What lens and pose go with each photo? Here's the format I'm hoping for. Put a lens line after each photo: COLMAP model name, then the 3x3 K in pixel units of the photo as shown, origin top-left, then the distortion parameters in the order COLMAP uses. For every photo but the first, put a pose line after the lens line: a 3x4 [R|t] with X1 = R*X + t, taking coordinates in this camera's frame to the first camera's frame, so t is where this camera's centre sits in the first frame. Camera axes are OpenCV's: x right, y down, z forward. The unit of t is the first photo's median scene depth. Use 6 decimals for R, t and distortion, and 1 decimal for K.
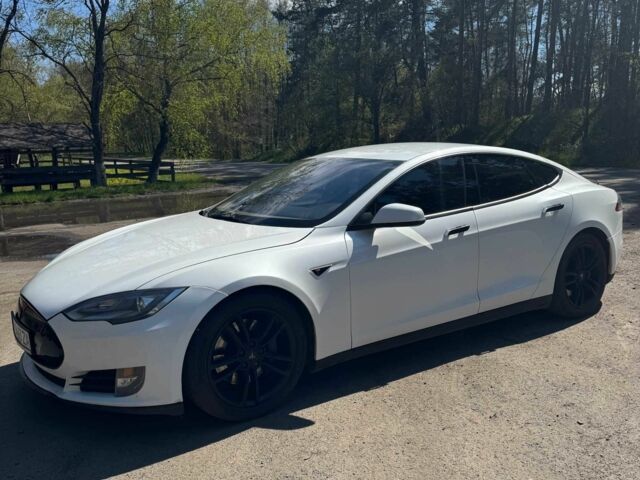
lens RADIAL K [[526.6, 0, 320.0], [0, 526.6, 240.0], [0, 0, 1]] dist [0.041472, -0.000523]
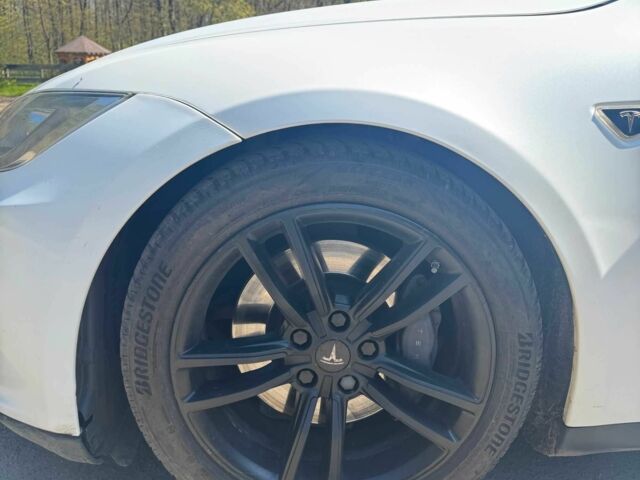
lens RADIAL K [[526.6, 0, 320.0], [0, 526.6, 240.0], [0, 0, 1]] dist [0.041472, -0.000523]
pose [[0.831683, 0.174221, -0.527210, 0.021164], [-0.125876, 0.983937, 0.126579, 0.110317], [0.540794, -0.038911, 0.840255, 0.729263]]
